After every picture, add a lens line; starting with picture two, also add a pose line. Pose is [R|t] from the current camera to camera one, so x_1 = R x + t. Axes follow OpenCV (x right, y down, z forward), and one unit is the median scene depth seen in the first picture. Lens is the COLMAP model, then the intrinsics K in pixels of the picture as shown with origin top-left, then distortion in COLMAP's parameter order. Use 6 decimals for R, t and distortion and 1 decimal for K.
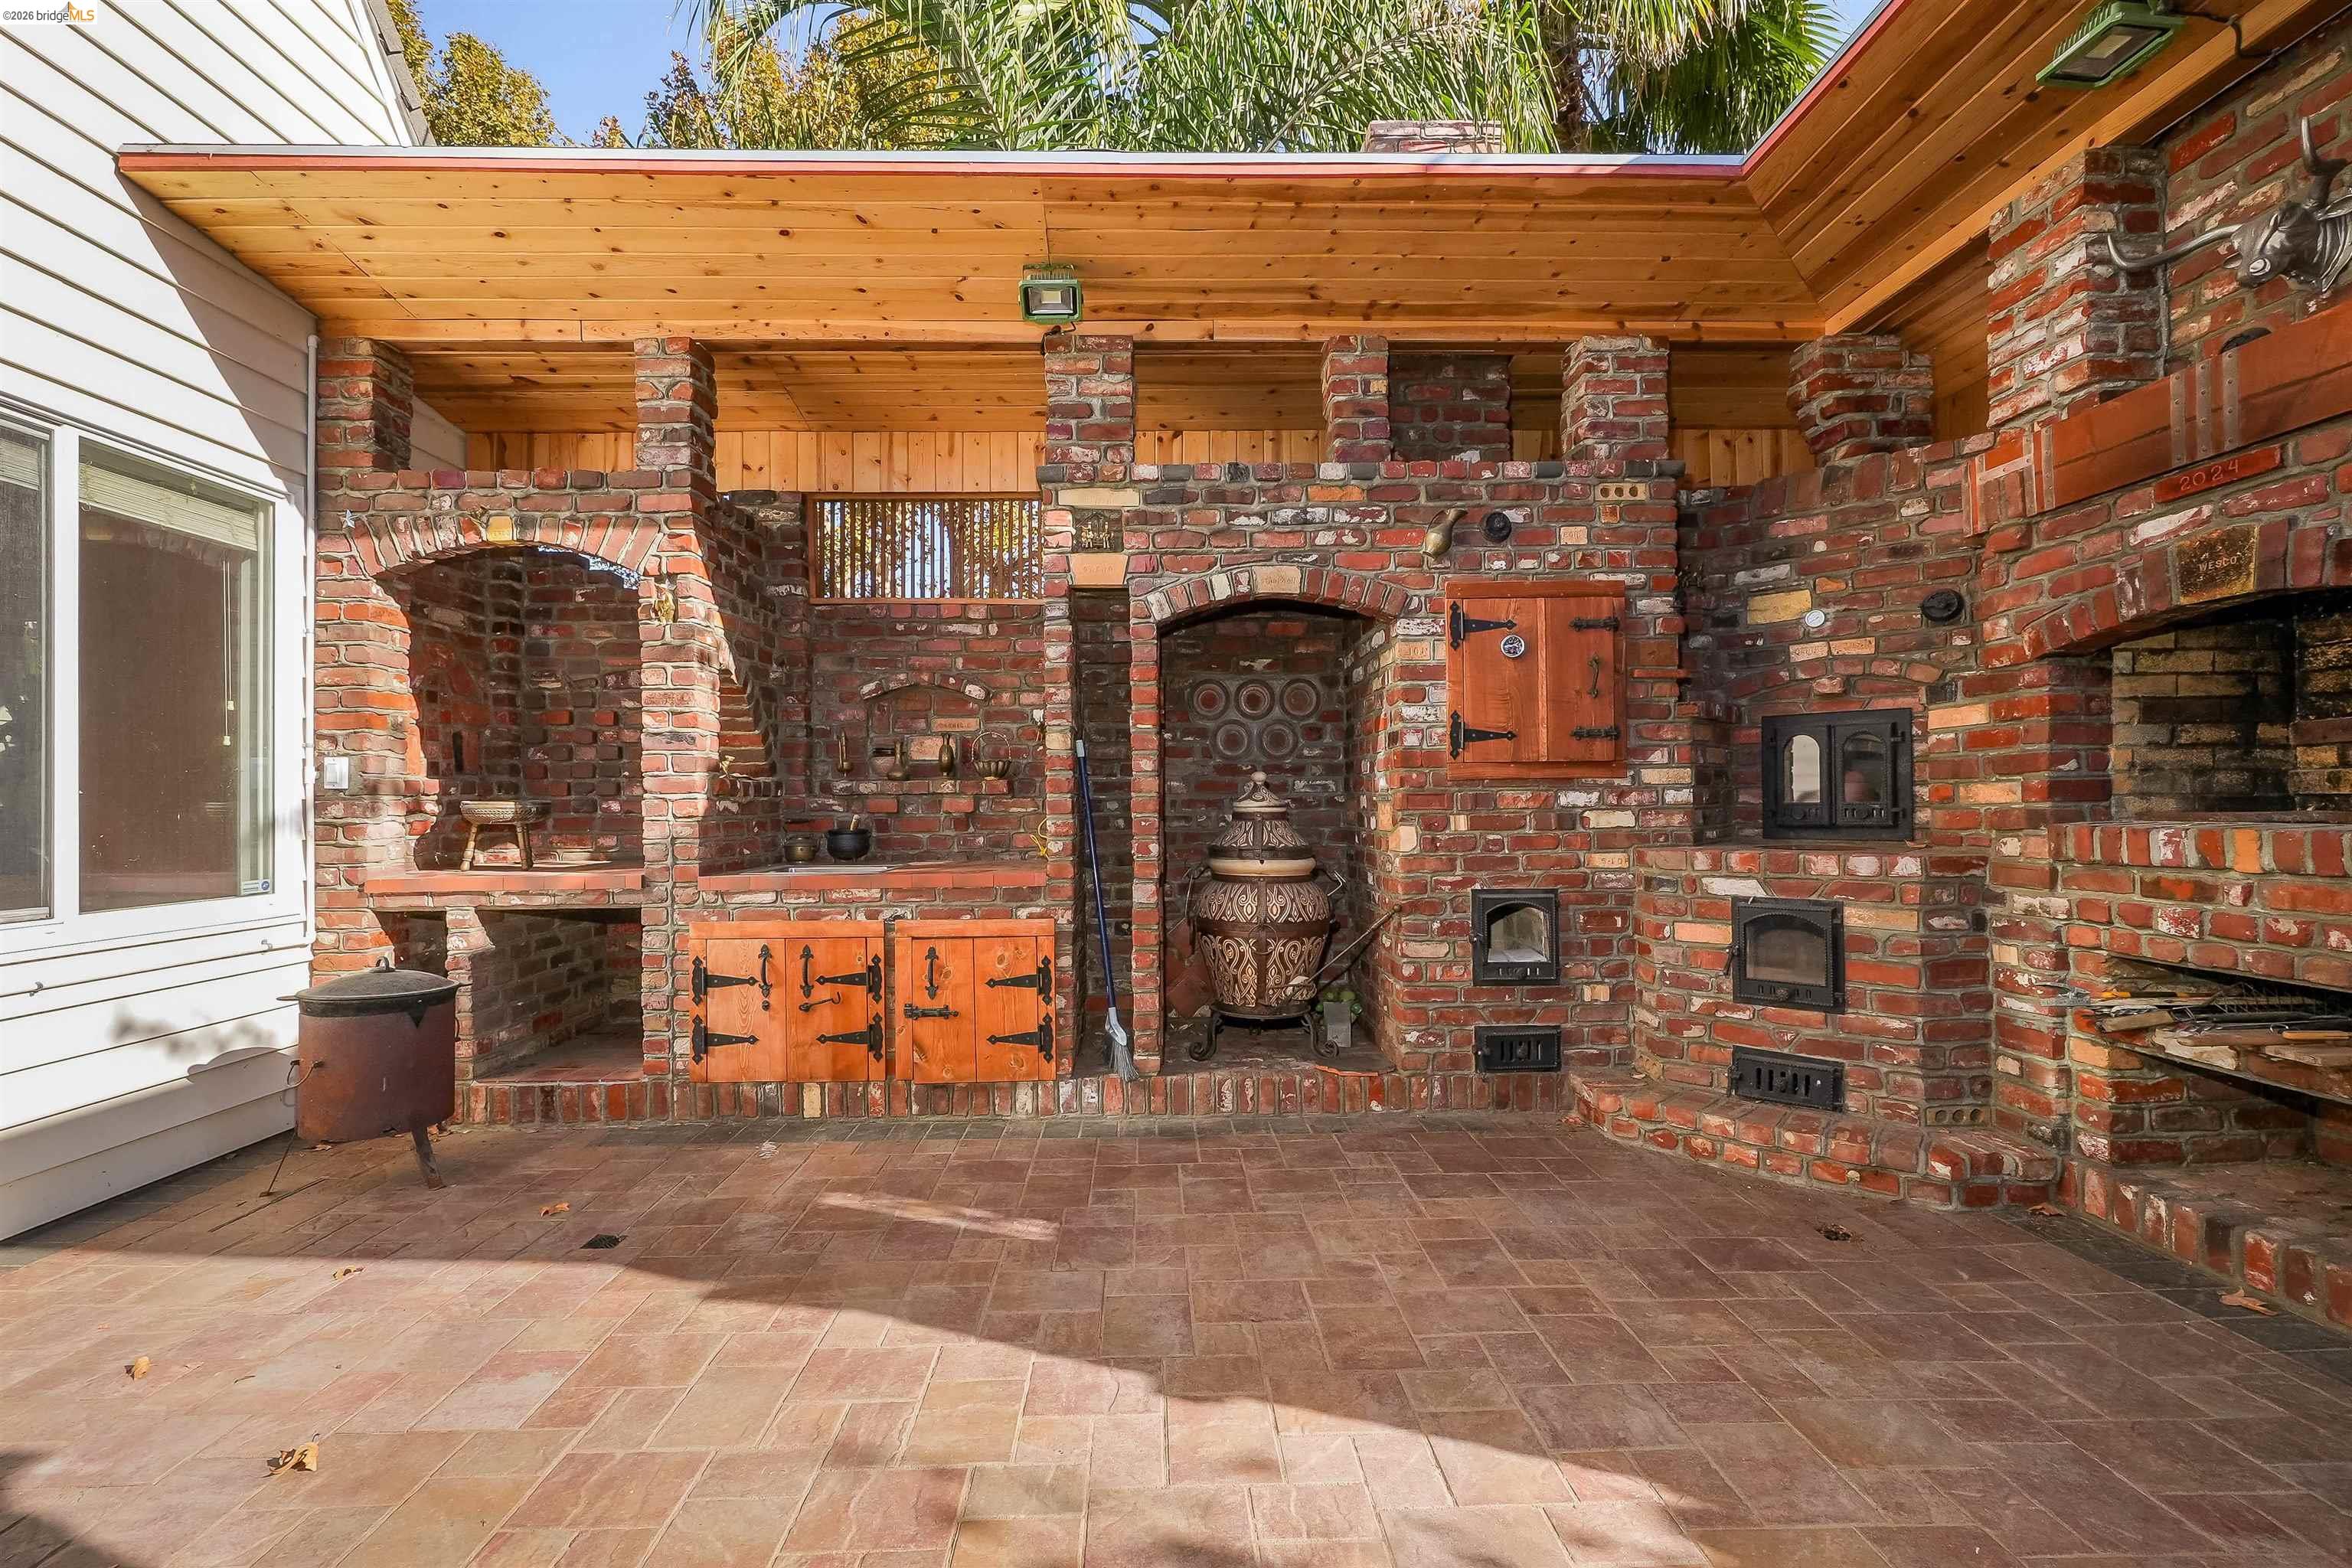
lens RADIAL K [[1023.0, 0, 1161.6], [0, 1023.0, 788.1], [0, 0, 1]] dist [-0.009580, 0.004725]
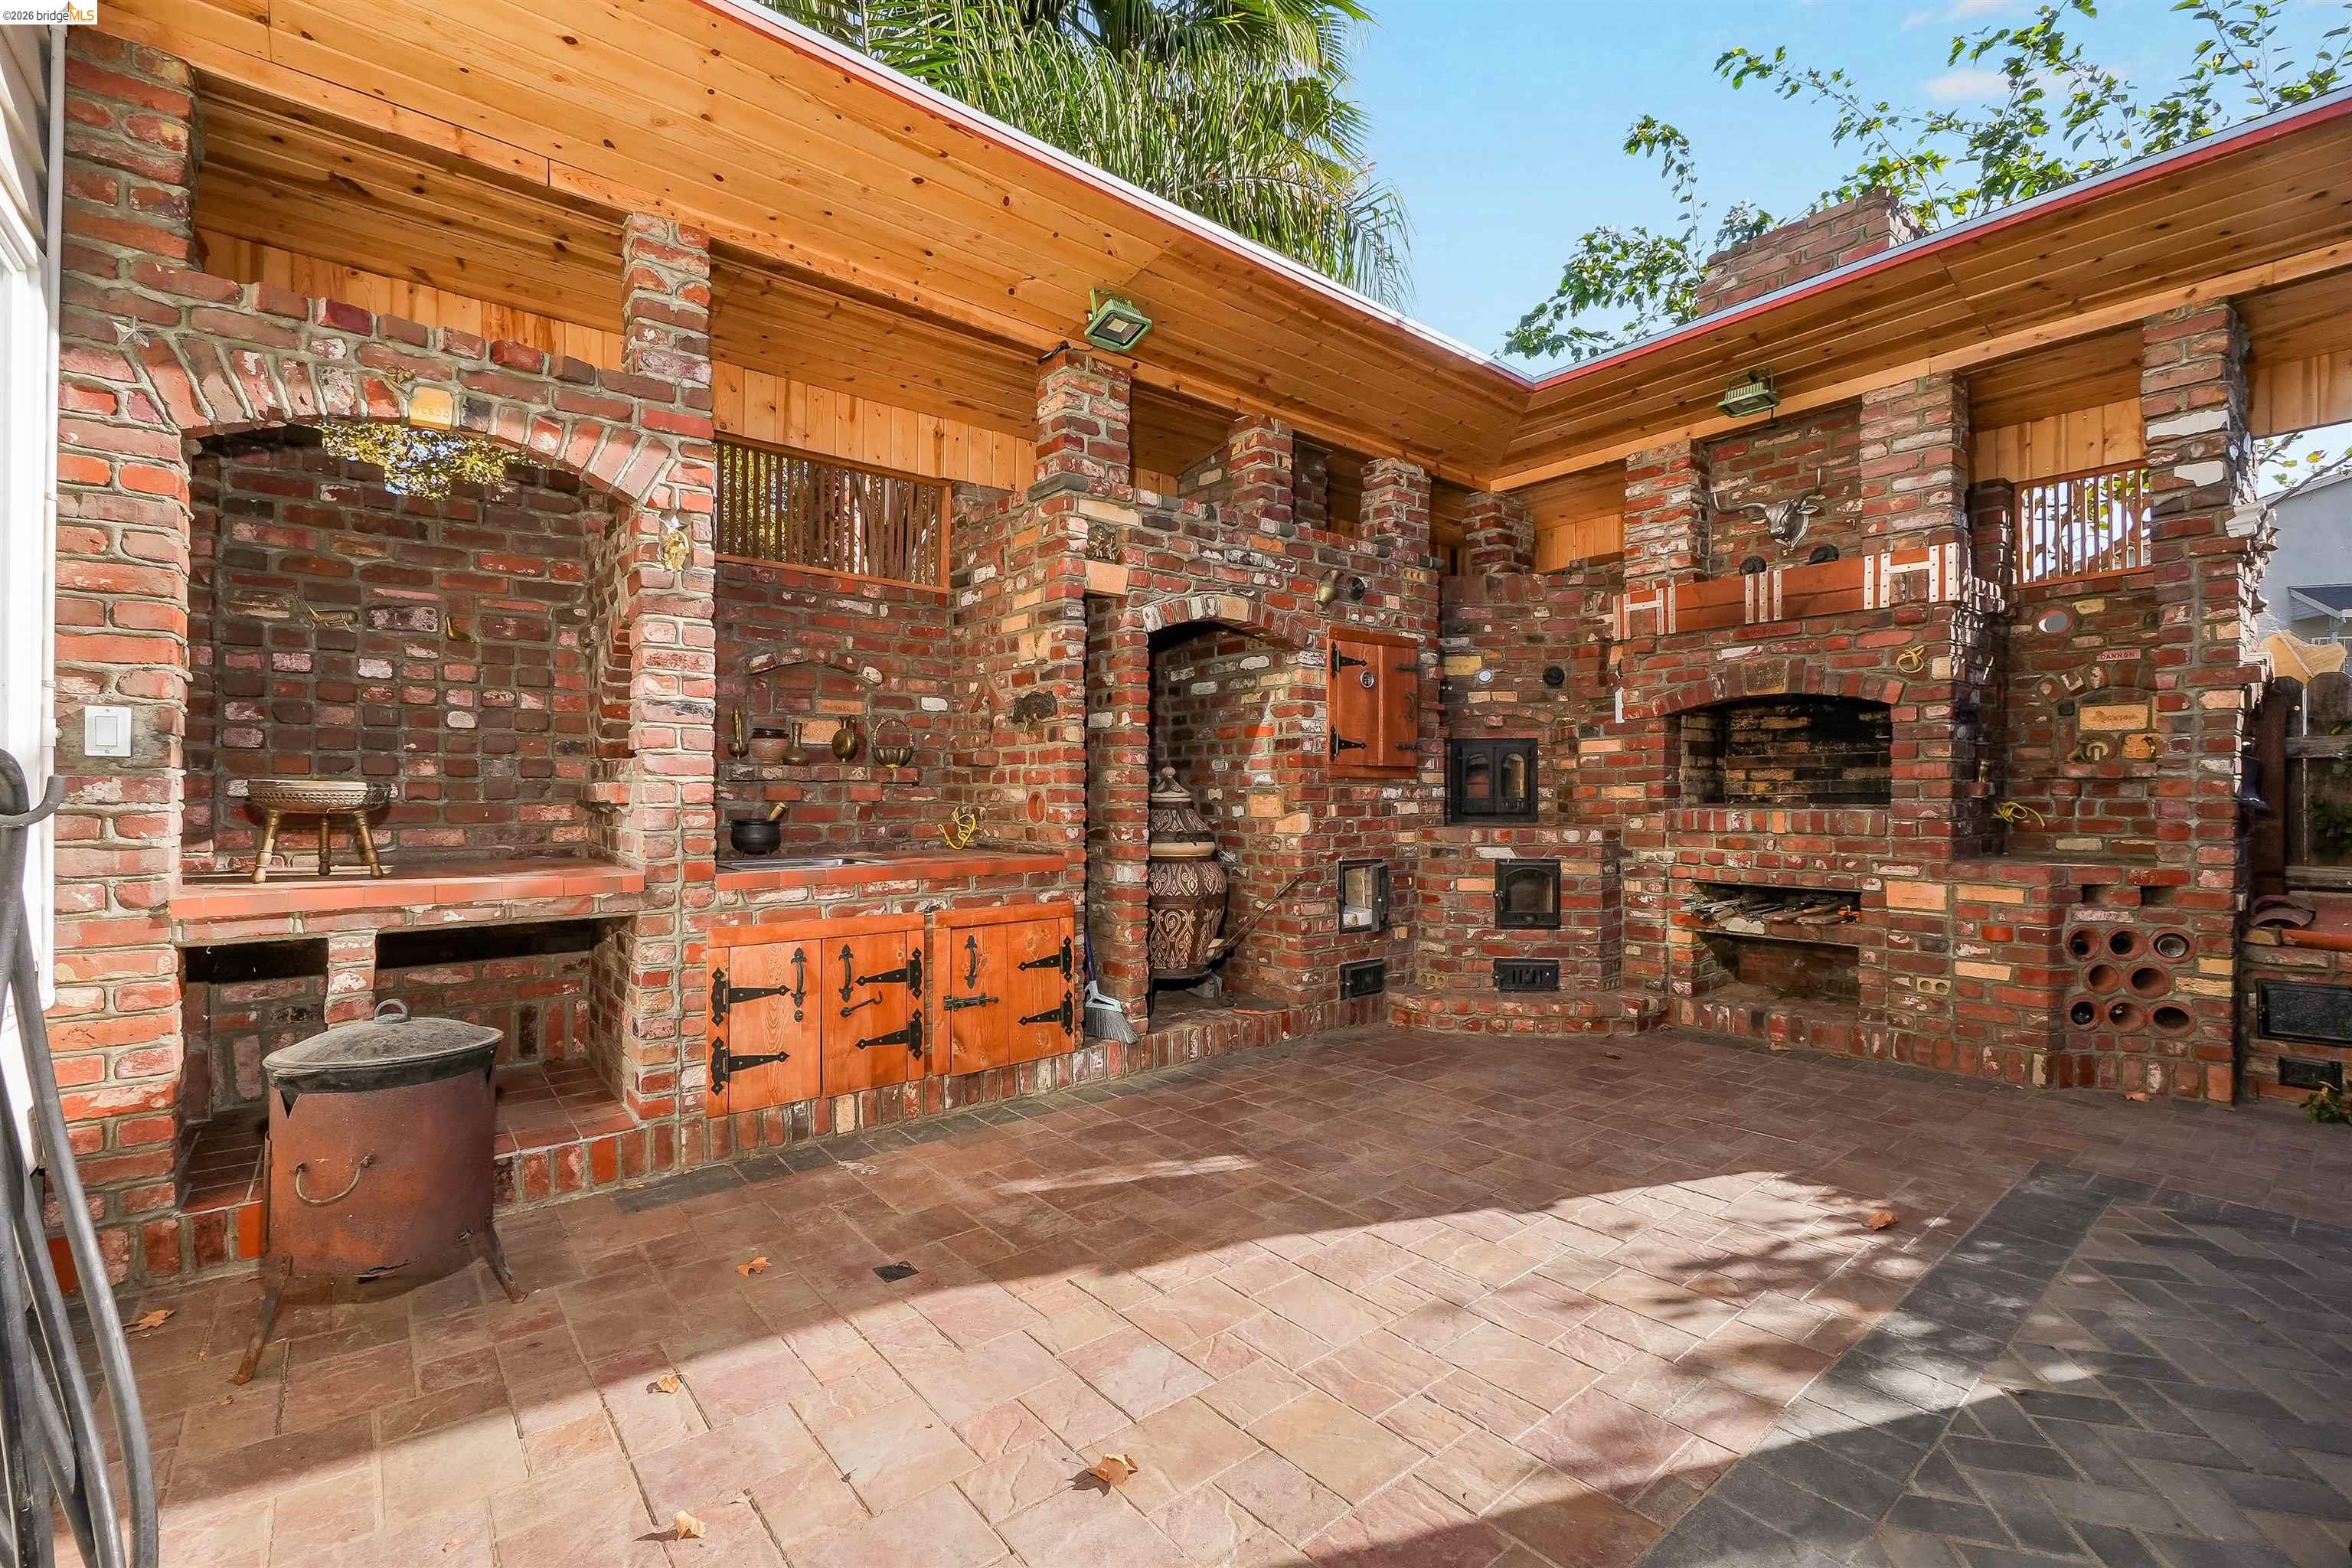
lens RADIAL K [[1023.0, 0, 1132.1], [0, 1023.0, 787.6], [0, 0, 1]] dist [-0.009580, 0.004725]
pose [[0.790746, 0.013684, 0.611992, -0.708364], [-0.016980, 0.999856, -0.000418, 0.009406], [-0.611909, -0.010061, 0.790864, 0.120053]]
